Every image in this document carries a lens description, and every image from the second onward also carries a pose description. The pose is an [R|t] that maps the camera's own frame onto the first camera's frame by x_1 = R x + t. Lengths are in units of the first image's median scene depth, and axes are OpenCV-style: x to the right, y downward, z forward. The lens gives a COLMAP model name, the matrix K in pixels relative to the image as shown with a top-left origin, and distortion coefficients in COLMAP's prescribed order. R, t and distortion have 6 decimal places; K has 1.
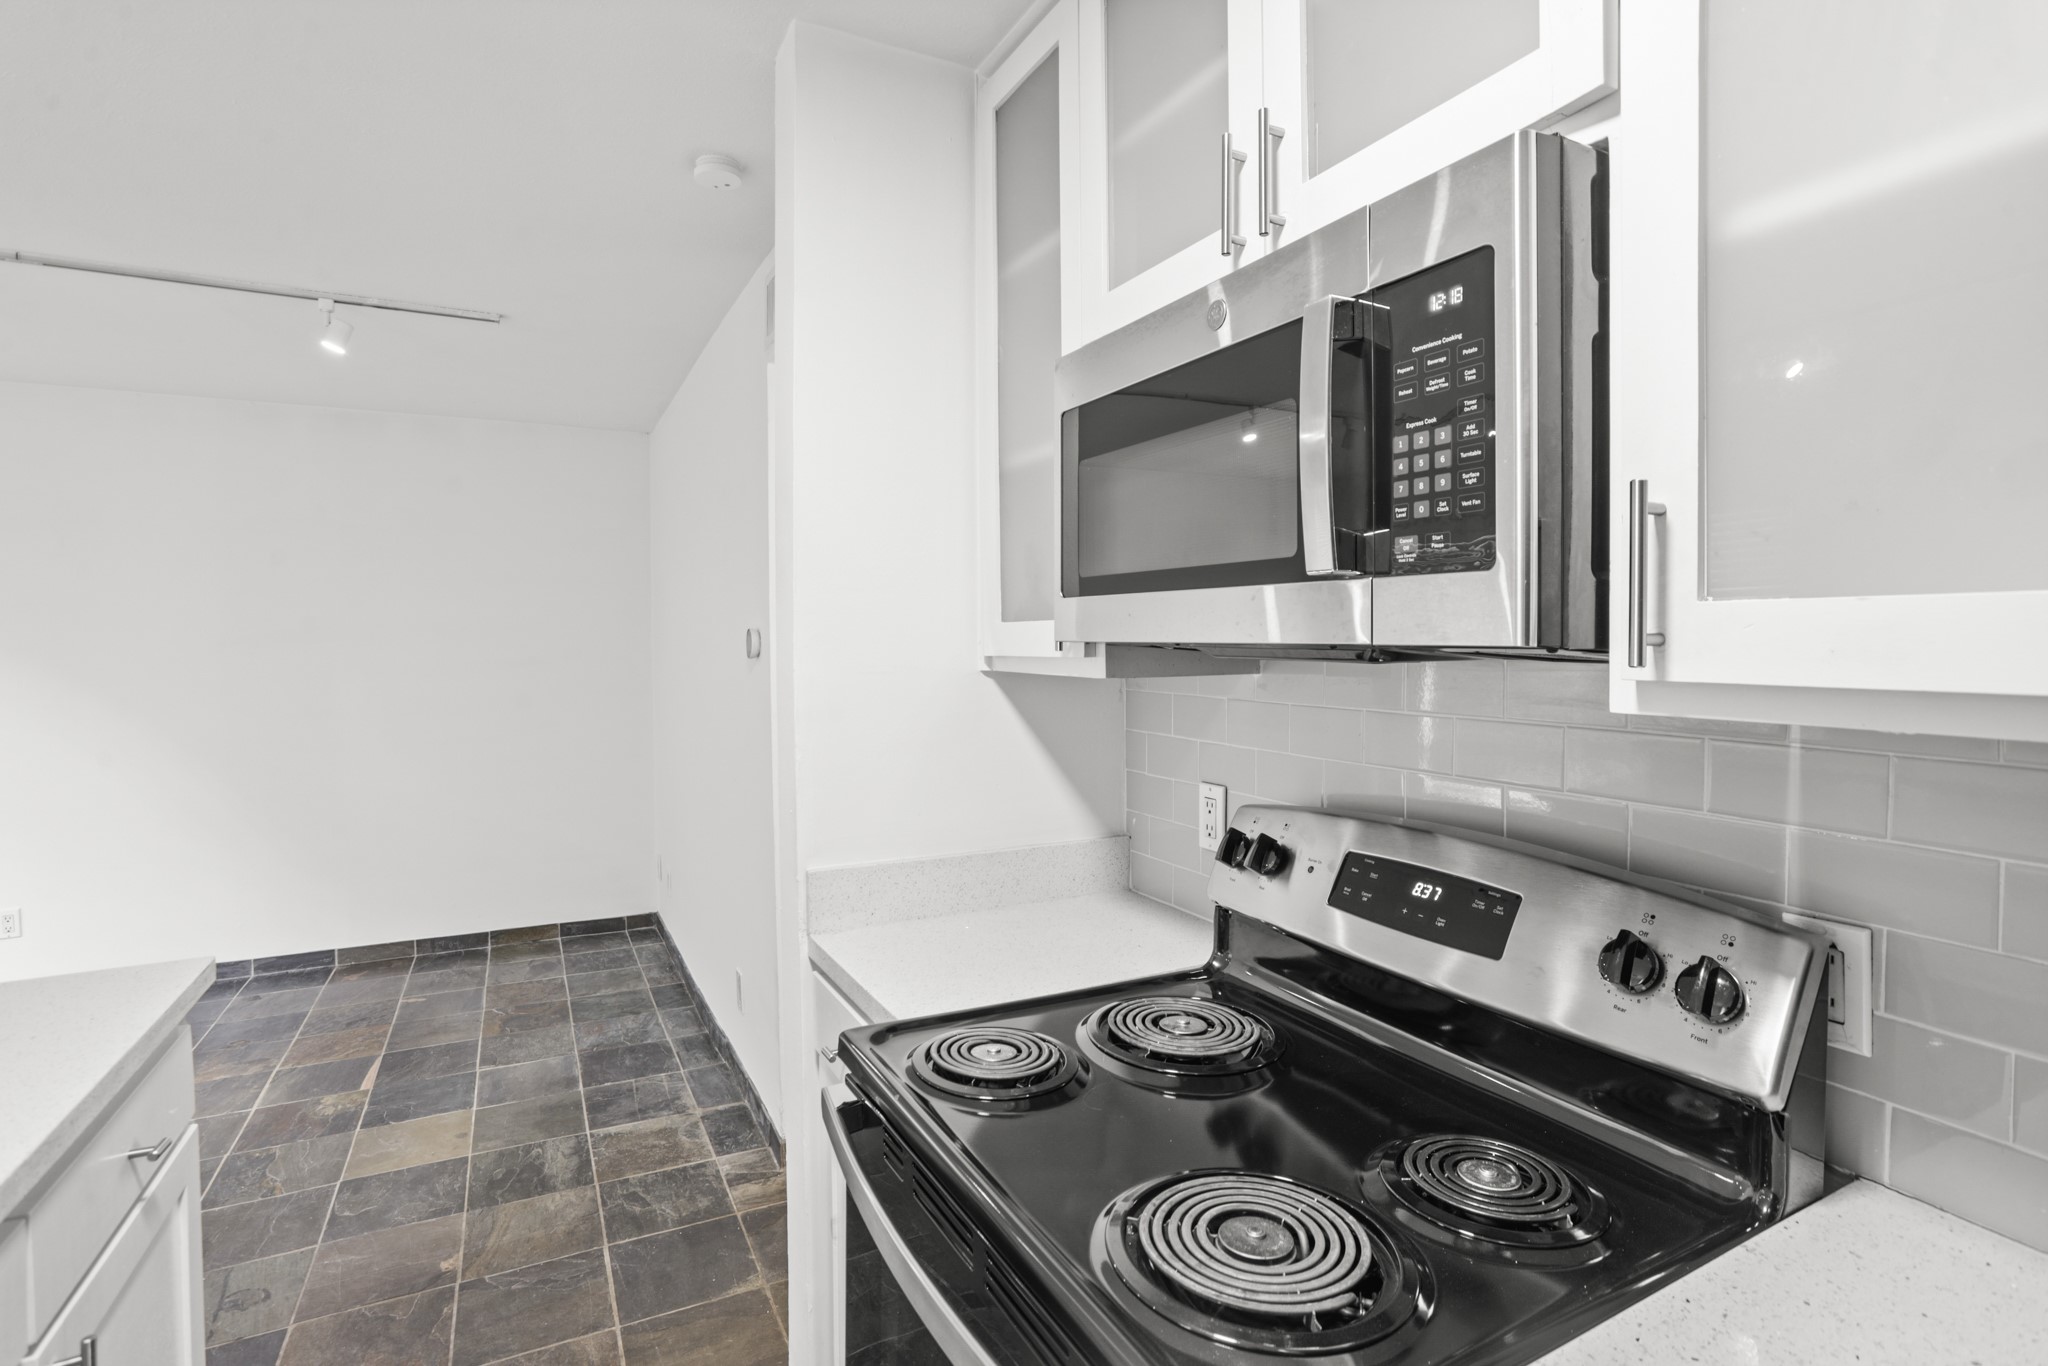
lens RADIAL K [[1004.1, 0, 1034.3], [0, 1004.1, 659.7], [0, 0, 1]] dist [-0.061725, 0.027480]
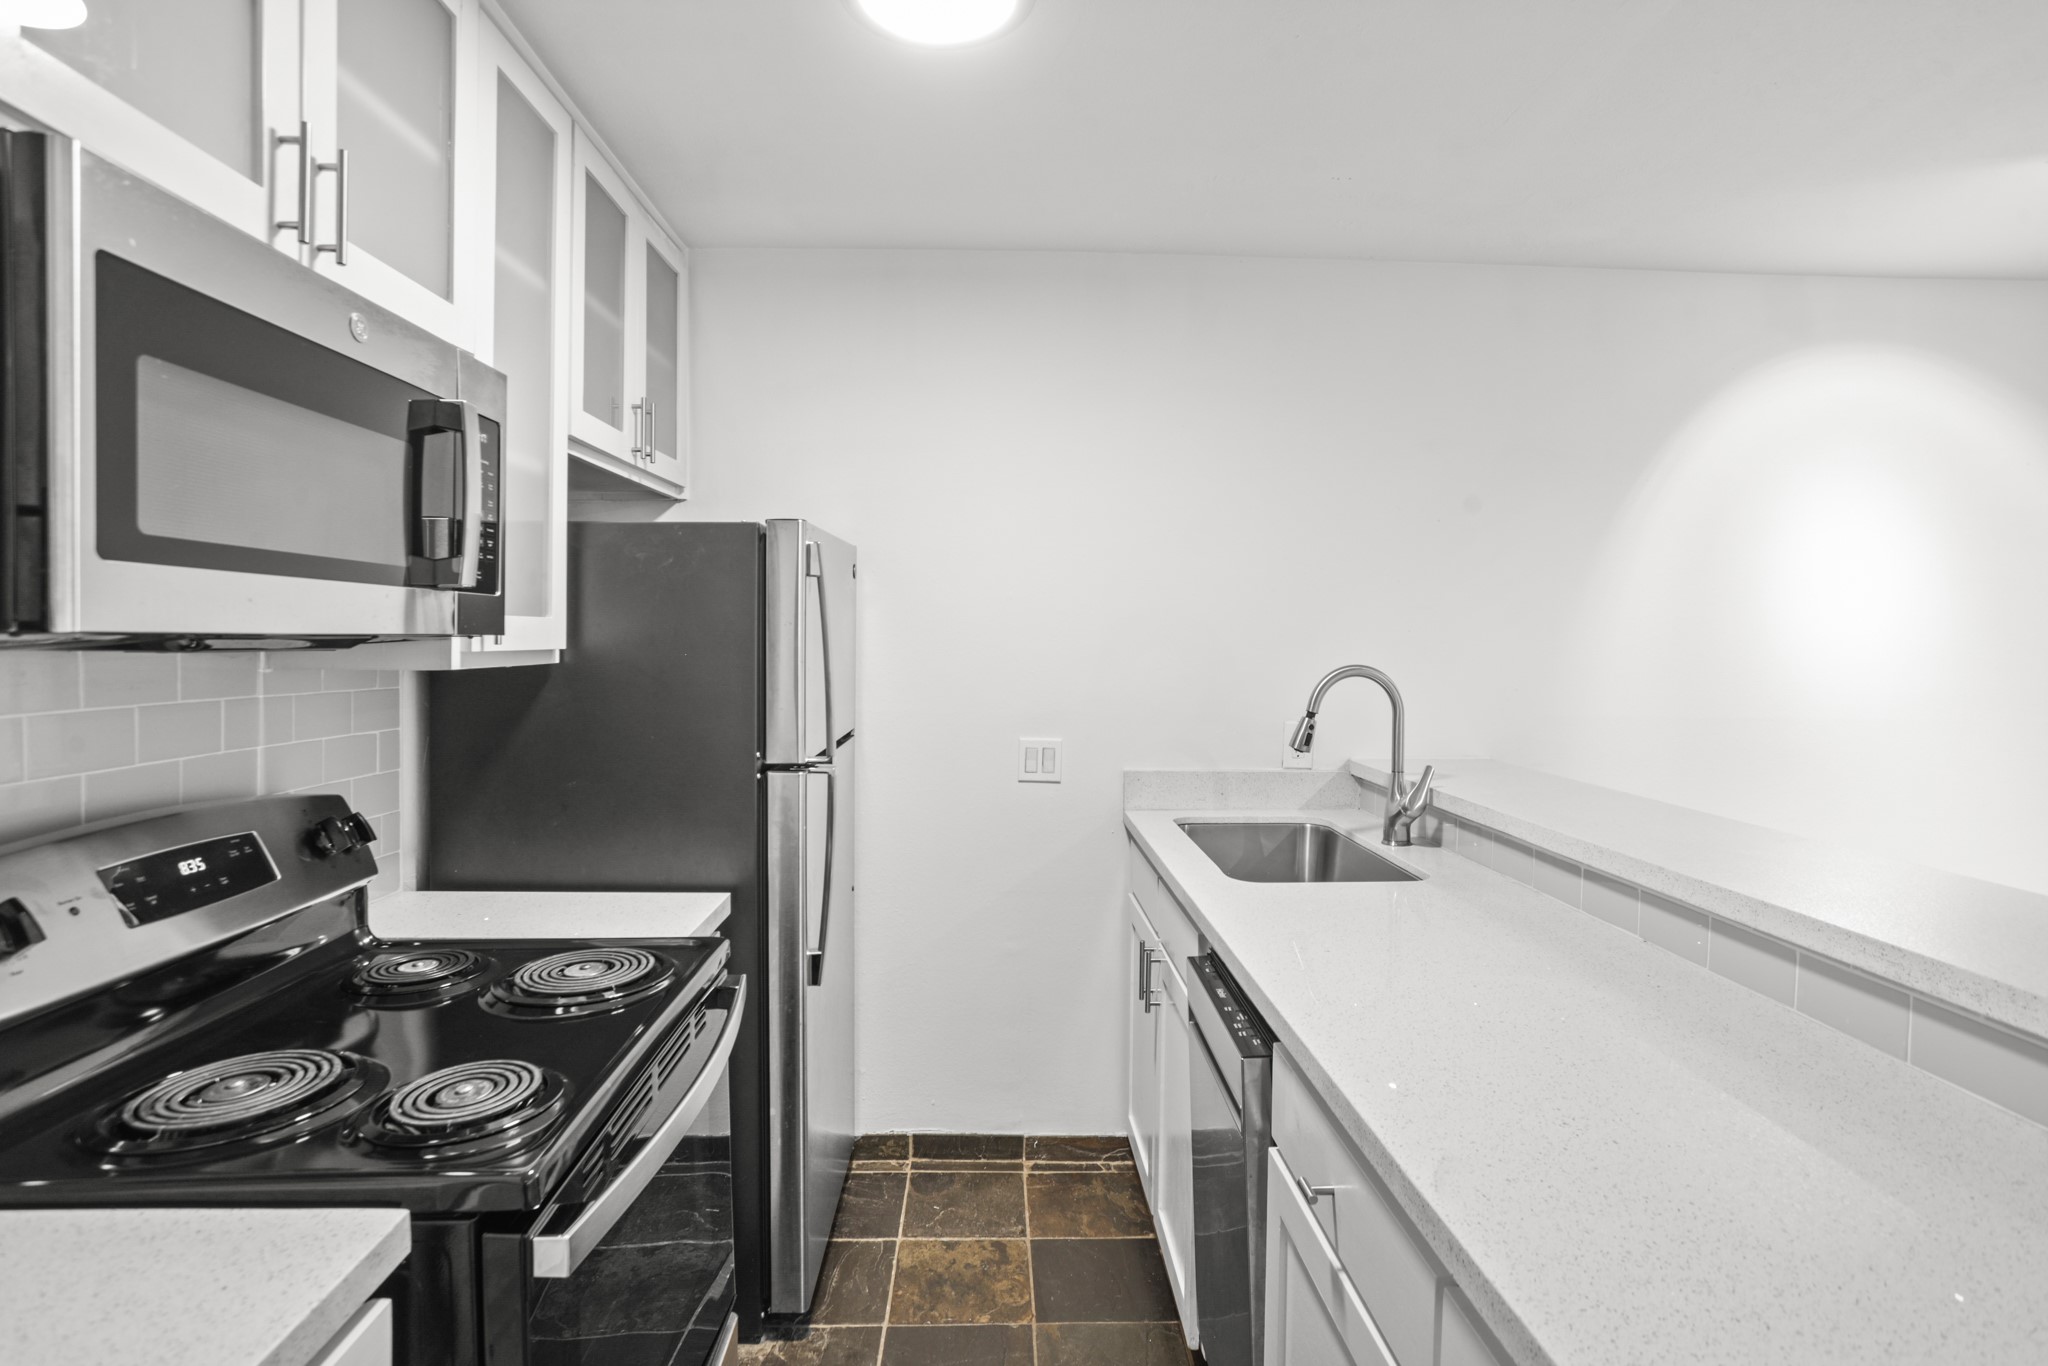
lens RADIAL K [[1029.4, 0, 1023.9], [0, 1029.4, 647.4], [0, 0, 1]] dist [-0.072652, 0.049192]
pose [[-0.898862, -0.005931, 0.438192, -0.554078], [0.009003, 0.999447, 0.031995, -0.018163], [-0.438139, 0.032704, -0.898312, 0.984856]]
